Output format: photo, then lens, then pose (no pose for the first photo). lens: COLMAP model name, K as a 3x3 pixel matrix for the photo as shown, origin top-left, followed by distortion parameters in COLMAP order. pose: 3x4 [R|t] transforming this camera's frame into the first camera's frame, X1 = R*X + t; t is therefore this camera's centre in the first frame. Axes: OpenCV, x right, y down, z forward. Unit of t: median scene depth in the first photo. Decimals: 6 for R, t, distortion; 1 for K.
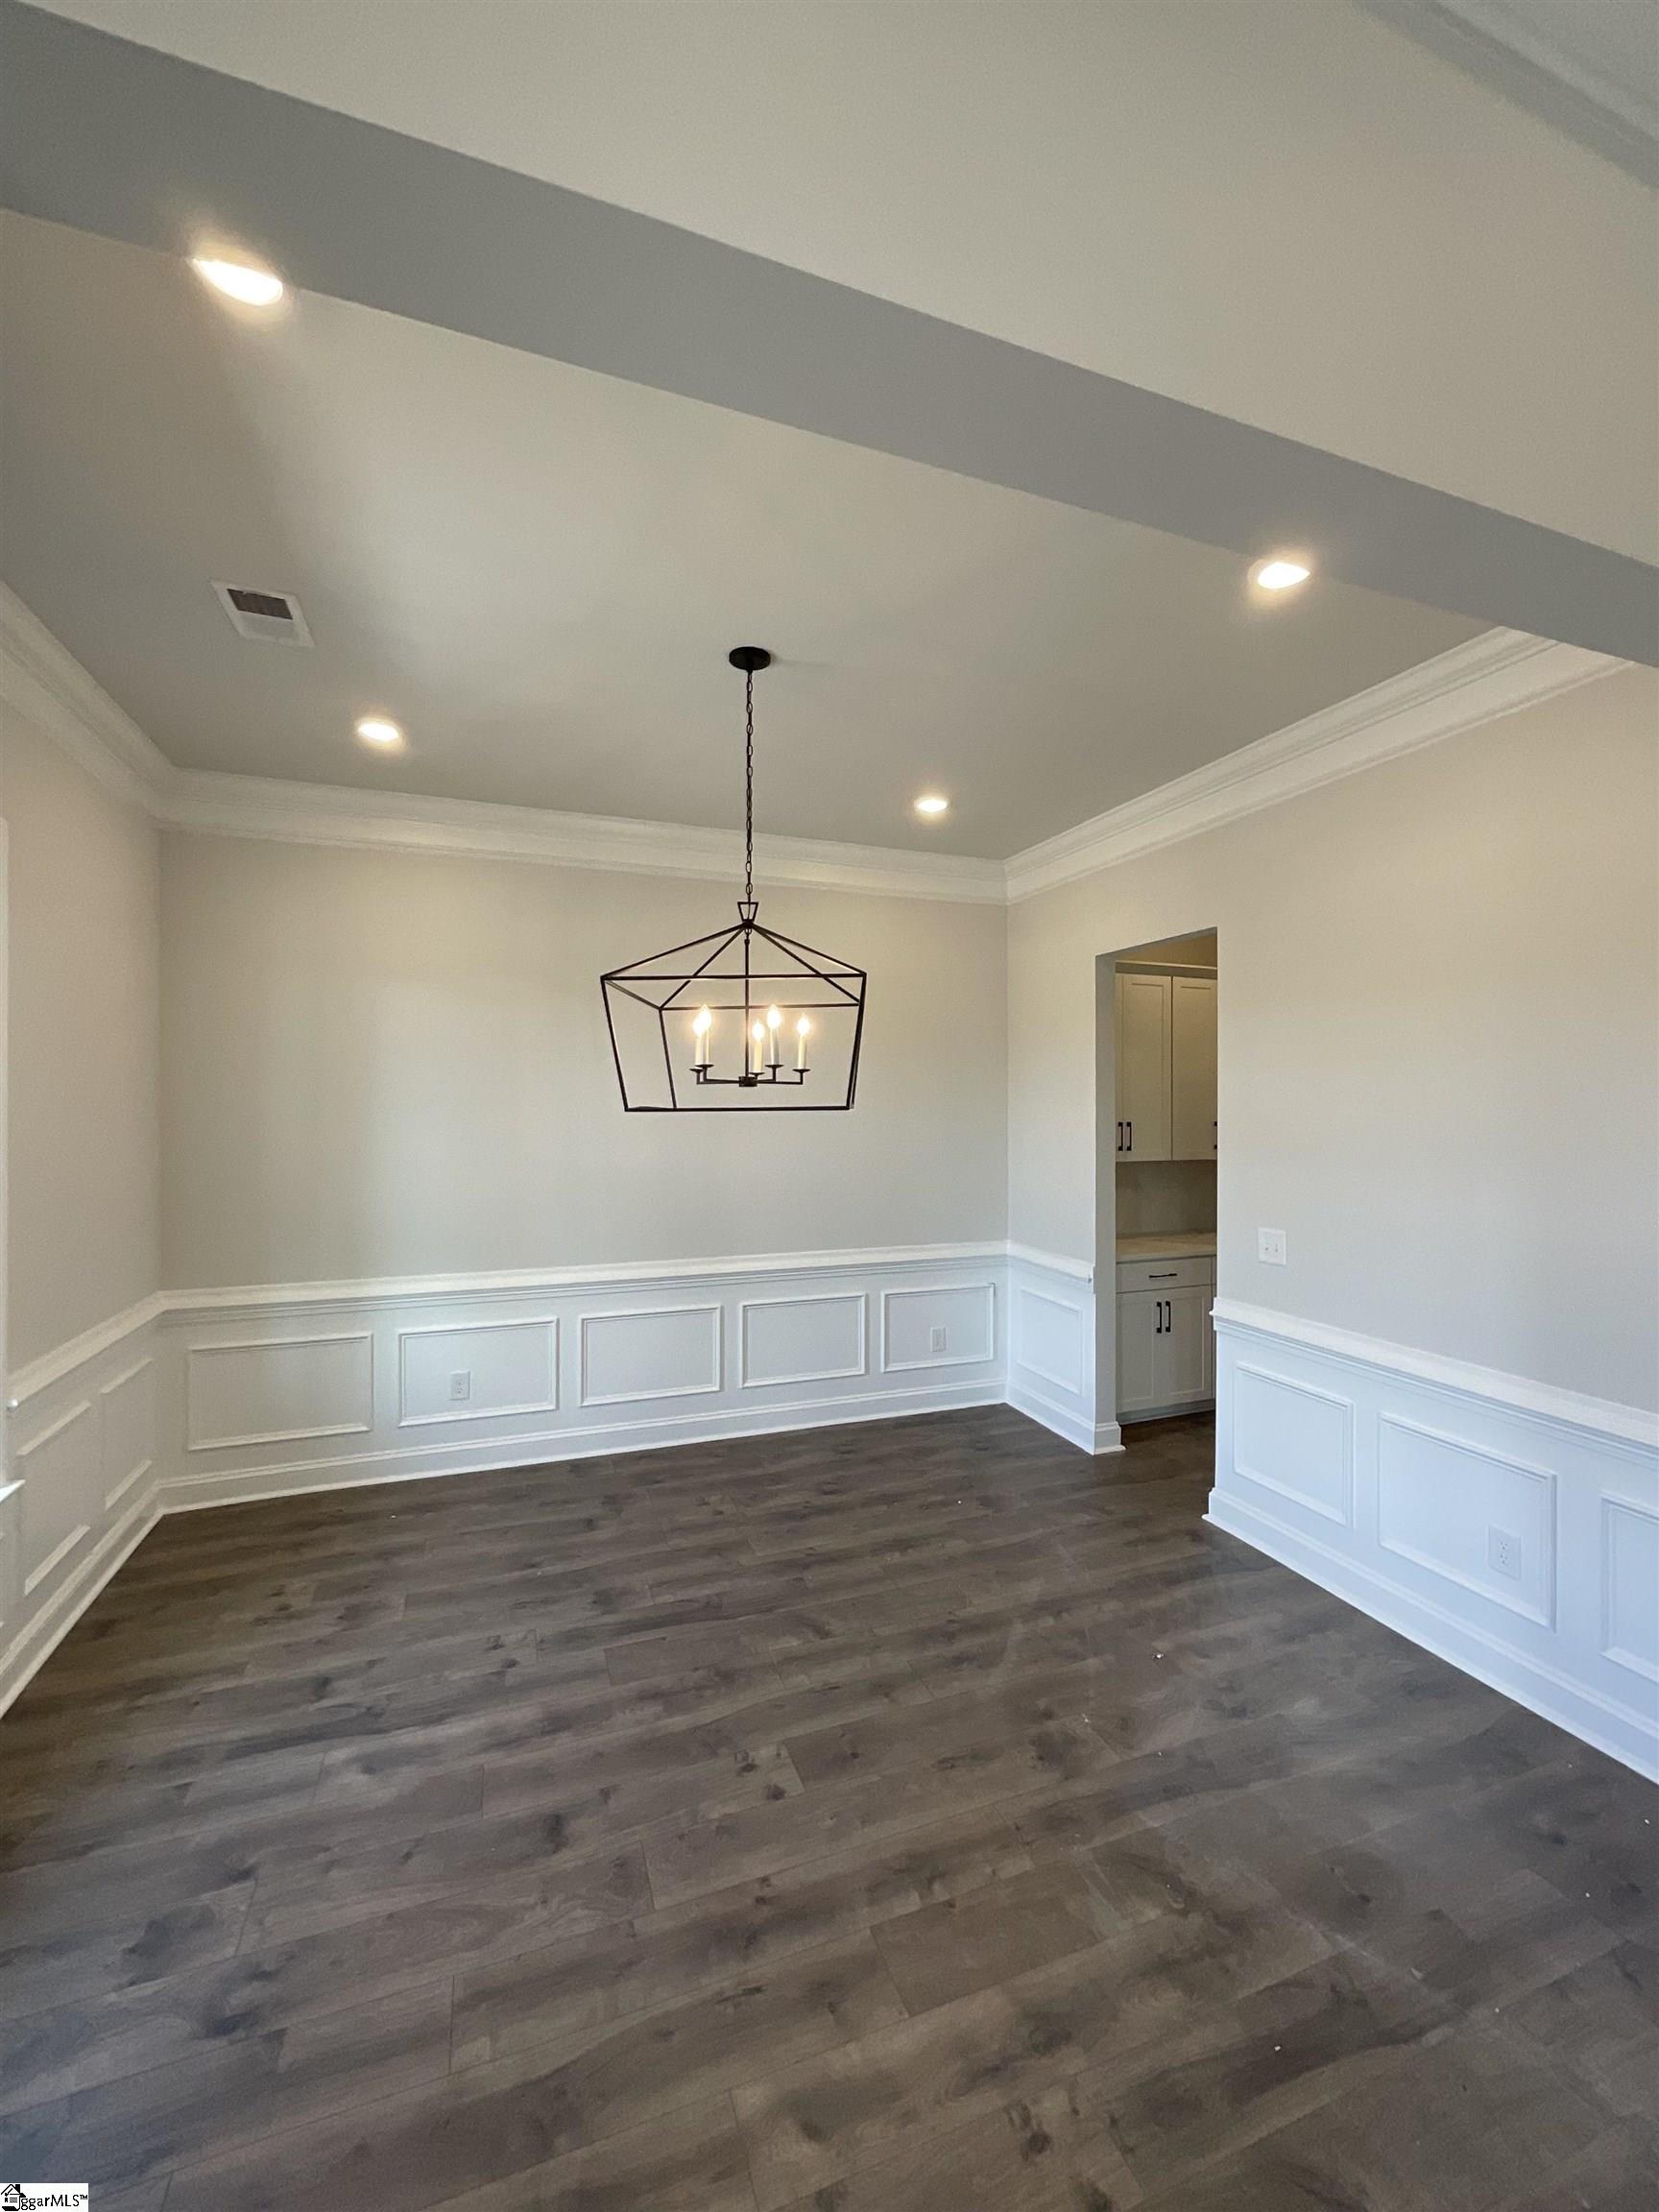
lens RADIAL K [[891.2, 0, 832.2], [0, 891.2, 1112.2], [0, 0, 1]] dist [0.000429, -0.001023]
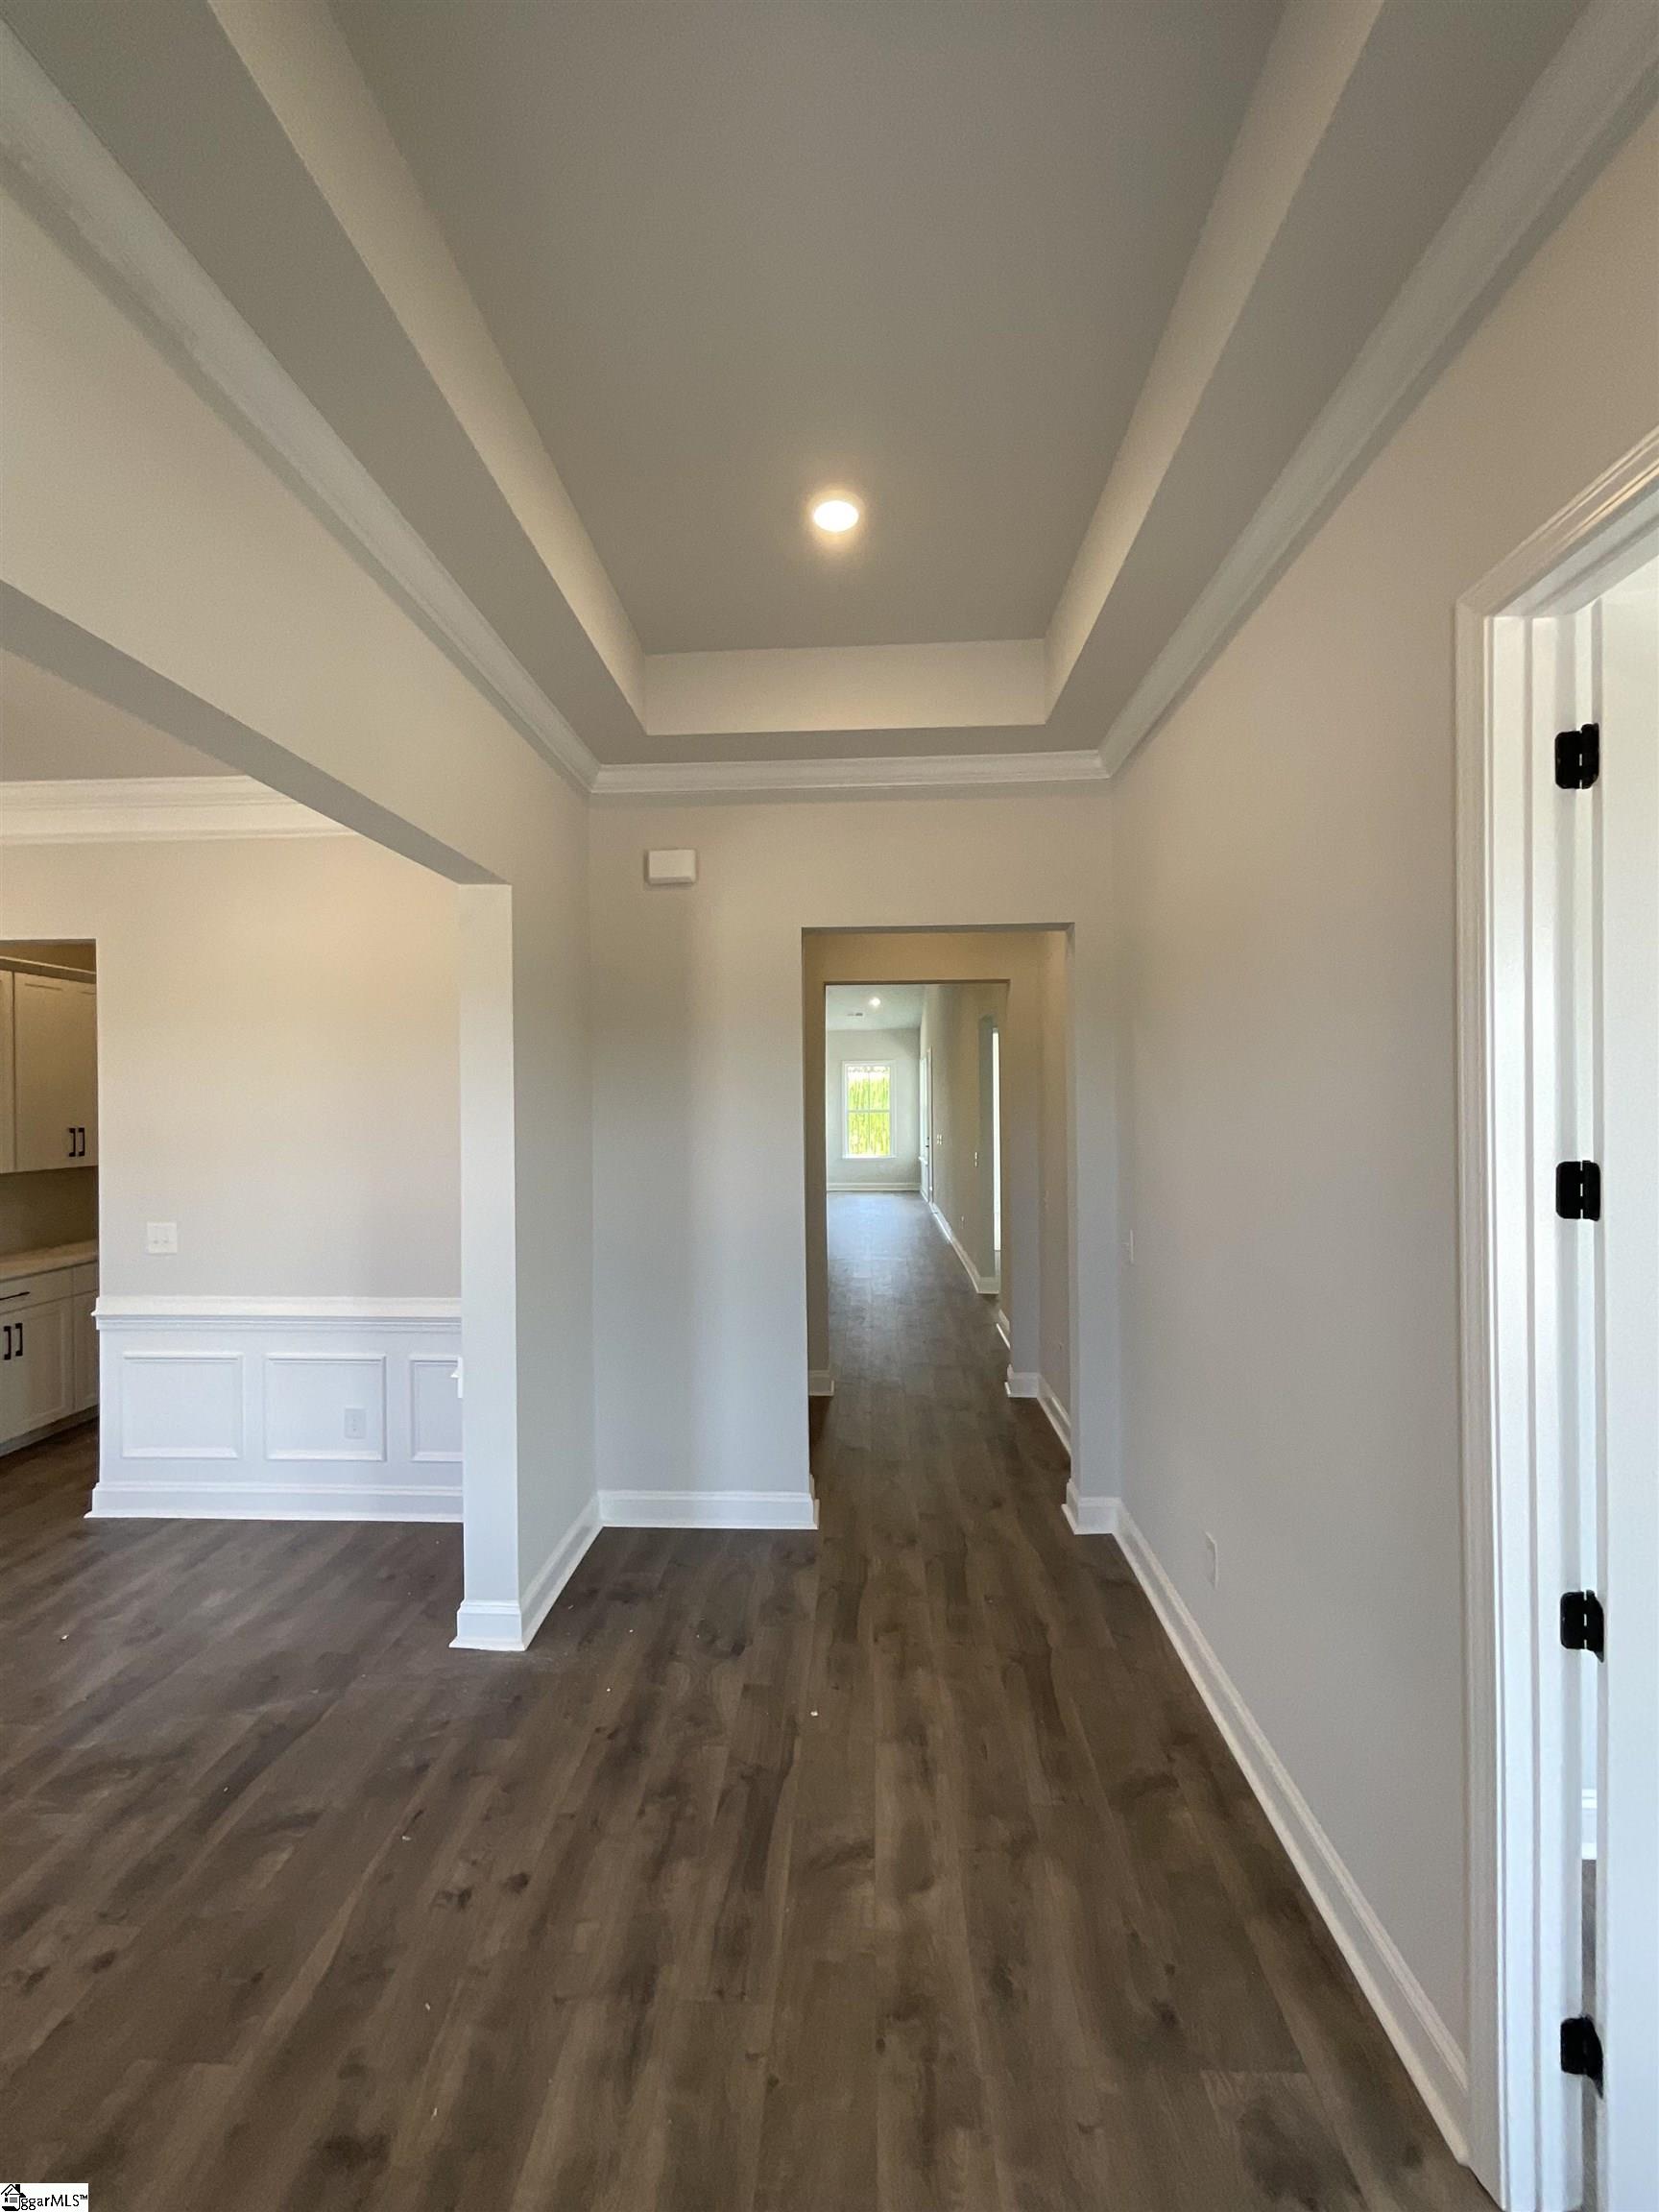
lens RADIAL K [[891.2, 0, 825.9], [0, 891.2, 1091.5], [0, 0, 1]] dist [0.000429, -0.001023]
pose [[0.403703, 0.004123, 0.914881, -0.232228], [0.015839, 0.999808, -0.011495, -0.009867], [-0.914753, 0.019132, 0.403560, -0.258940]]
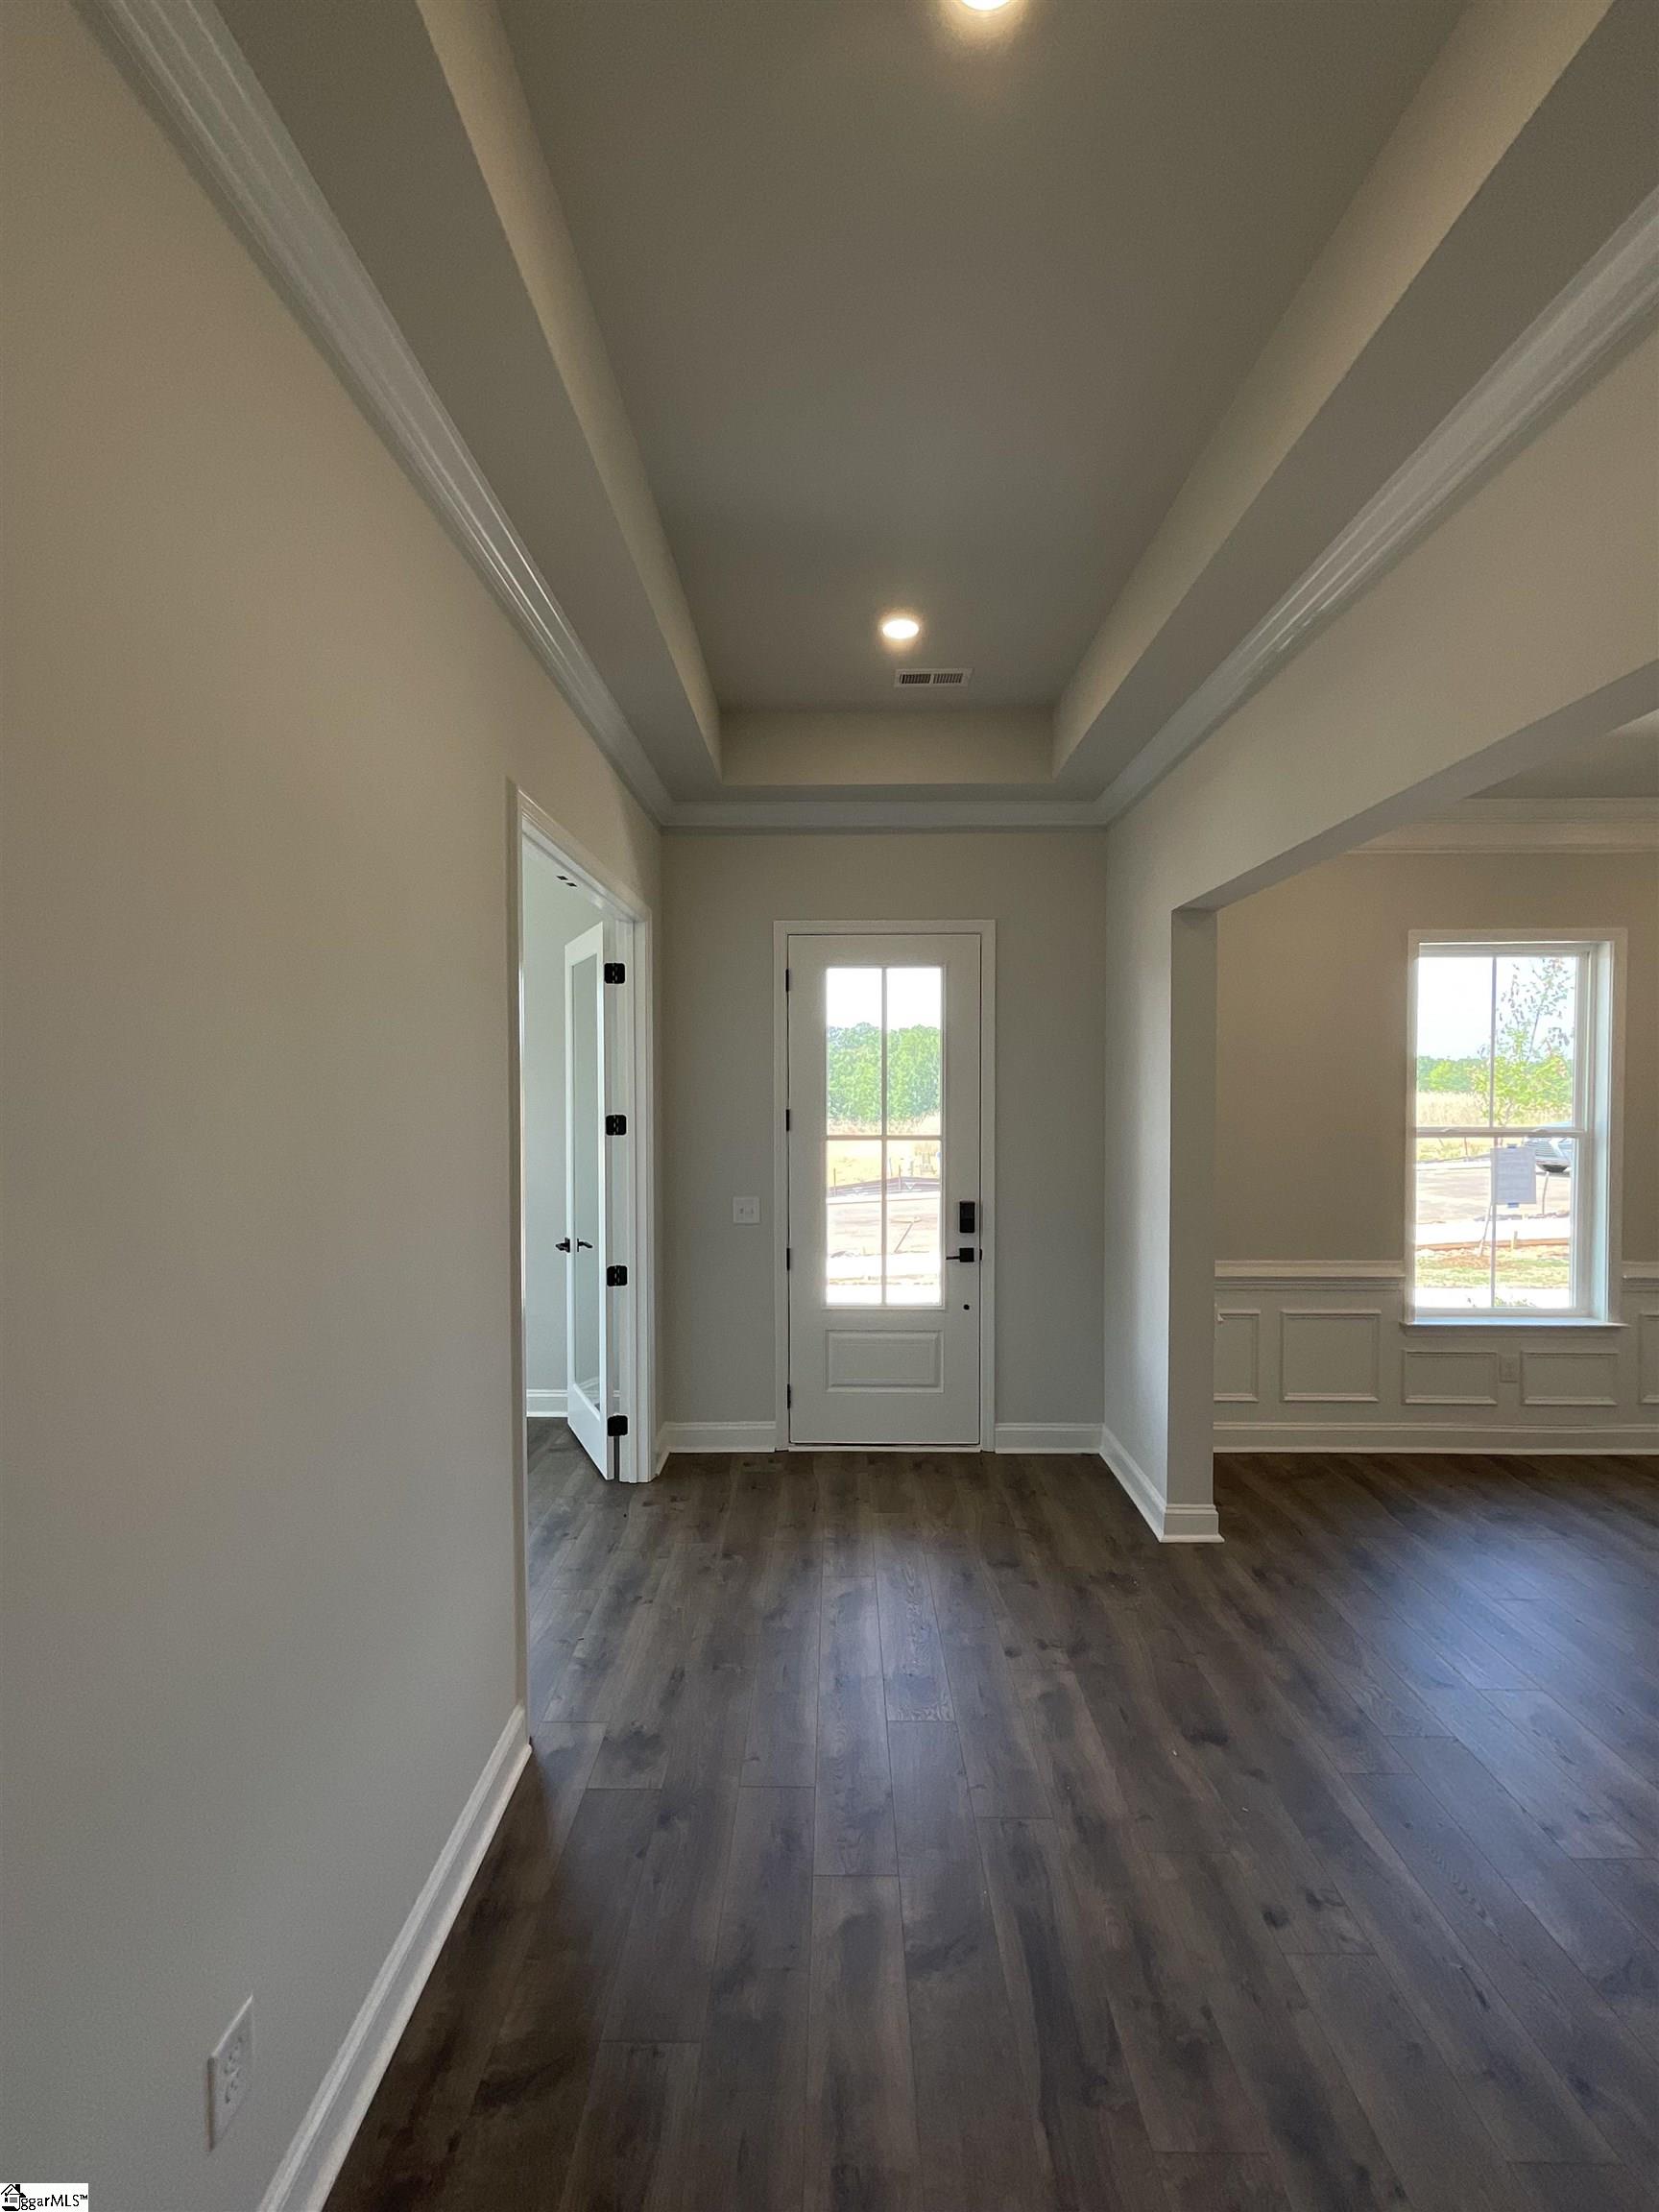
lens RADIAL K [[891.2, 0, 820.2], [0, 891.2, 1104.5], [0, 0, 1]] dist [0.000429, -0.001023]
pose [[-0.373961, 0.019614, -0.927237, 1.513552], [-0.009050, 0.999652, 0.024795, -0.028345], [0.927400, 0.017664, -0.373653, 0.338825]]
